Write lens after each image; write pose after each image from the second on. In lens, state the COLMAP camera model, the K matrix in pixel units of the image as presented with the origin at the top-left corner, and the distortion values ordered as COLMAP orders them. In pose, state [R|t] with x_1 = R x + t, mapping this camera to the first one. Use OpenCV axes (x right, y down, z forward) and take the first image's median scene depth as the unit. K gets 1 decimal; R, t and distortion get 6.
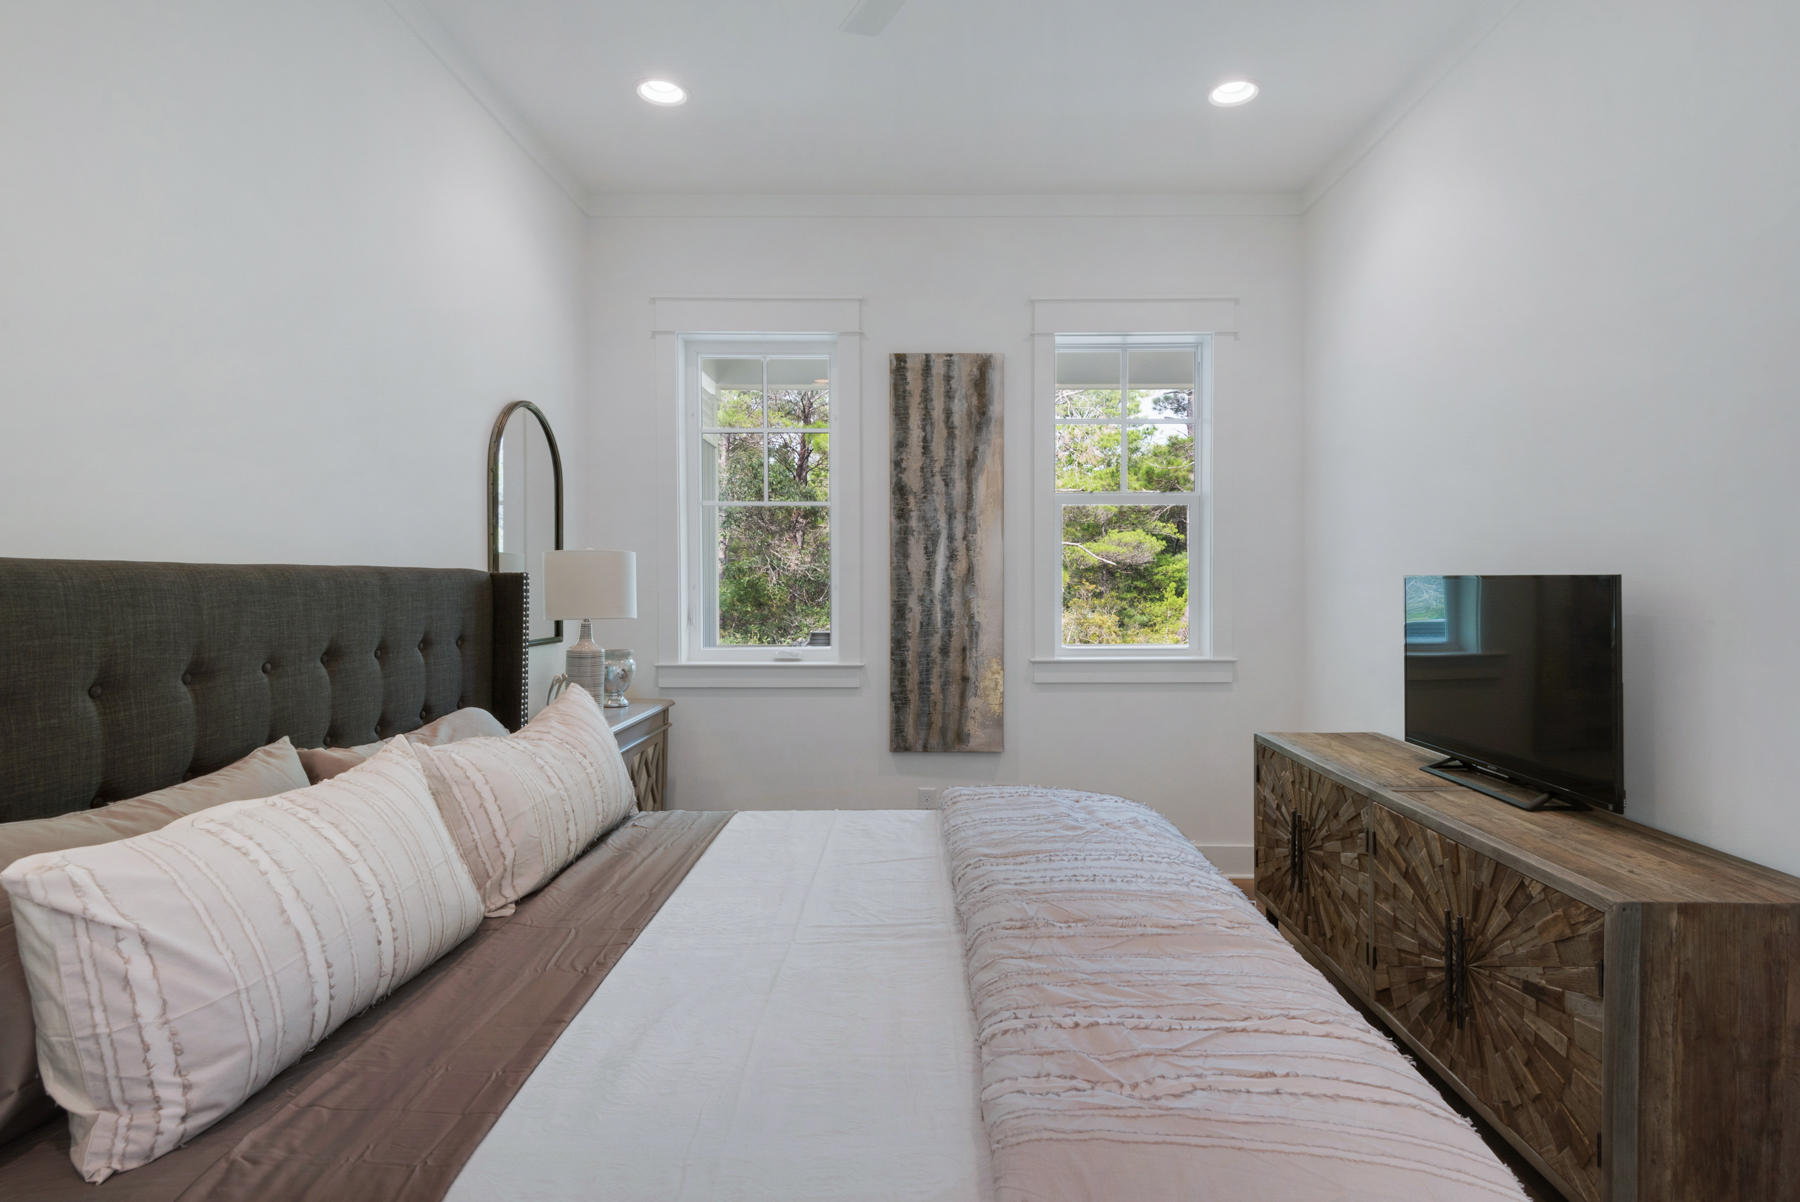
lens RADIAL K [[978.6, 0, 900.4], [0, 978.6, 594.0], [0, 0, 1]] dist [-0.000385, -0.000057]
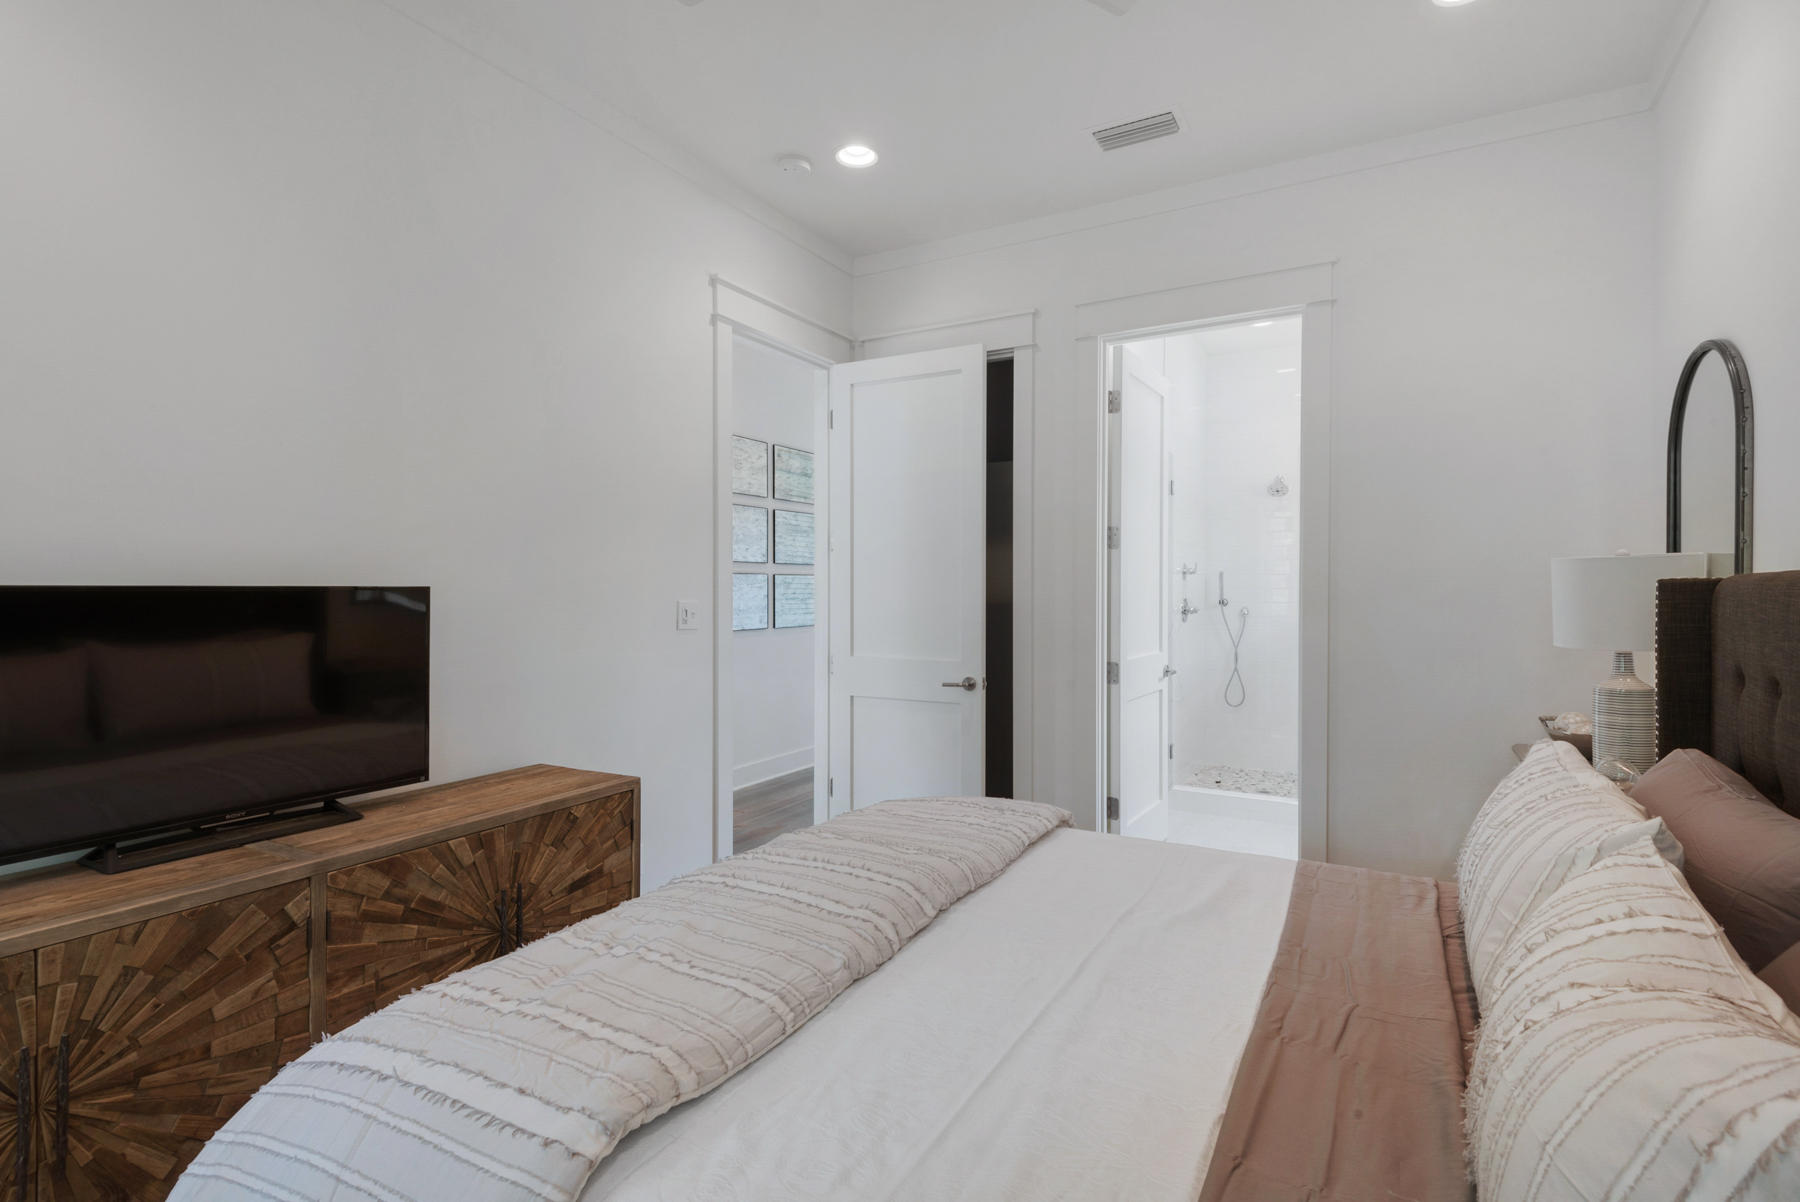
lens RADIAL K [[882.4, 0, 899.8], [0, 882.4, 595.8], [0, 0, 1]] dist [0.000811, 0.000033]
pose [[-0.890655, 0.004118, 0.454662, -0.337185], [0.014436, 0.999711, 0.019224, -0.025479], [-0.454451, 0.023685, -0.890457, 1.896746]]
